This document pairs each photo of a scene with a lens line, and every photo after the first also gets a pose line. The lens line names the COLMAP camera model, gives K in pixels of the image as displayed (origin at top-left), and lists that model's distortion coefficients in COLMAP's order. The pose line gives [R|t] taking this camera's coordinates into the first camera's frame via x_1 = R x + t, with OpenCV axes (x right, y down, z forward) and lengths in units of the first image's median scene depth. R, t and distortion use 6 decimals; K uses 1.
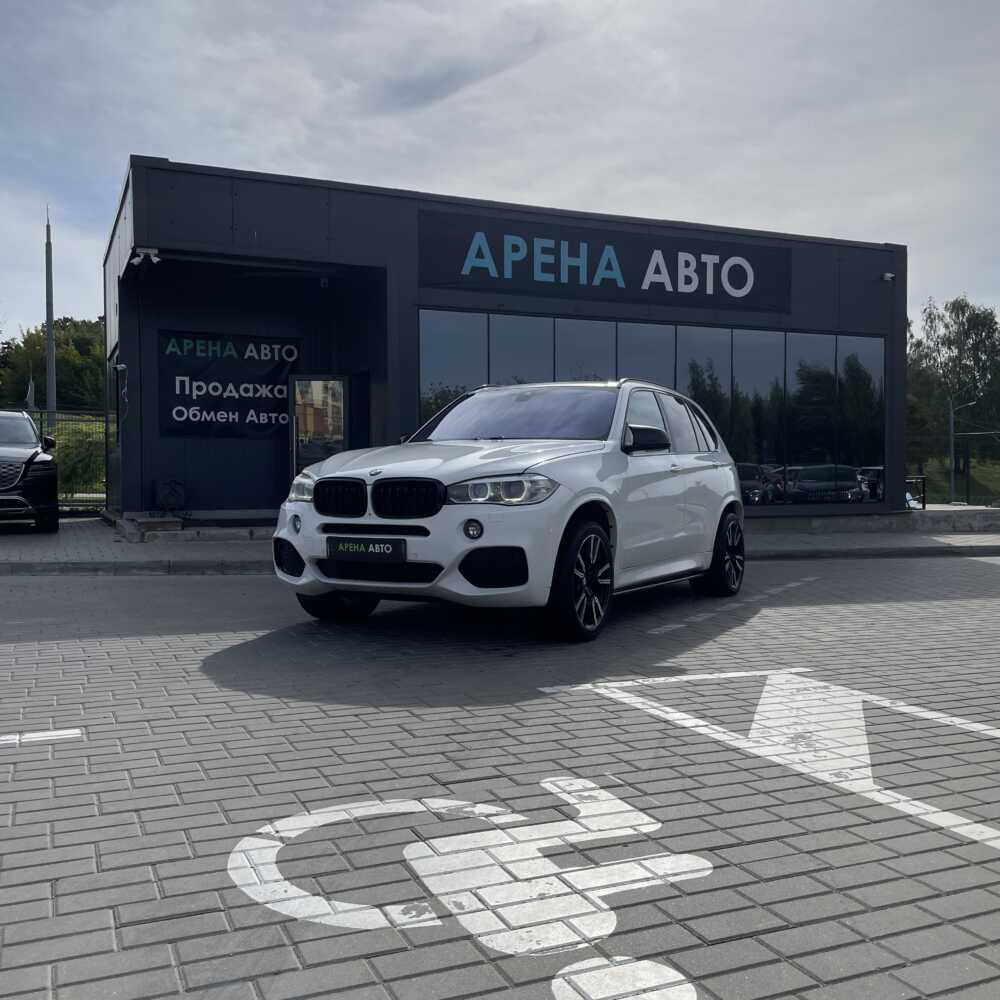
lens RADIAL K [[970.8, 0, 470.2], [0, 970.8, 543.2], [0, 0, 1]] dist [0.046940, -0.021151]
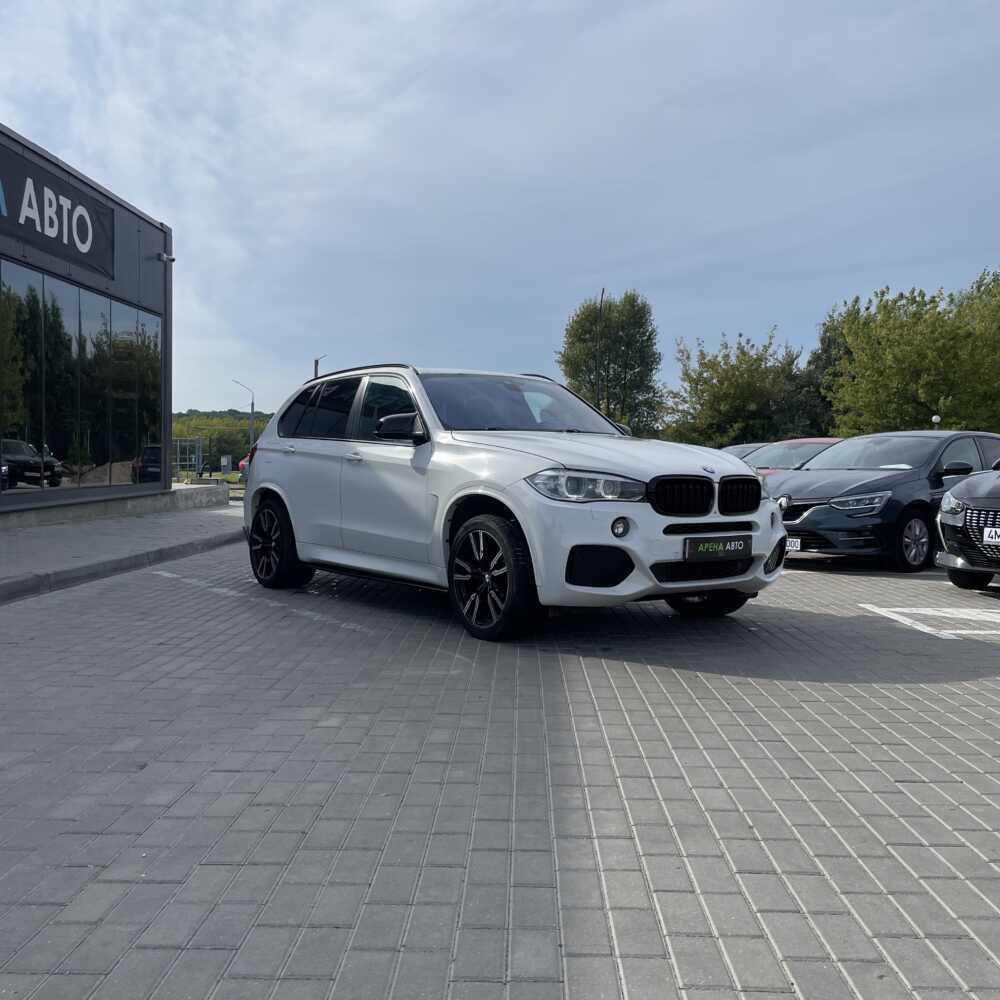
lens RADIAL K [[1030.4, 0, 500.0], [0, 1030.4, 500.0], [0, 0, 1]] dist [0.065241, -0.035745]
pose [[0.413843, -0.030461, 0.909838, -0.469273], [0.047636, 0.998795, 0.011771, -0.026567], [-0.909101, 0.038470, 0.414796, 0.310498]]
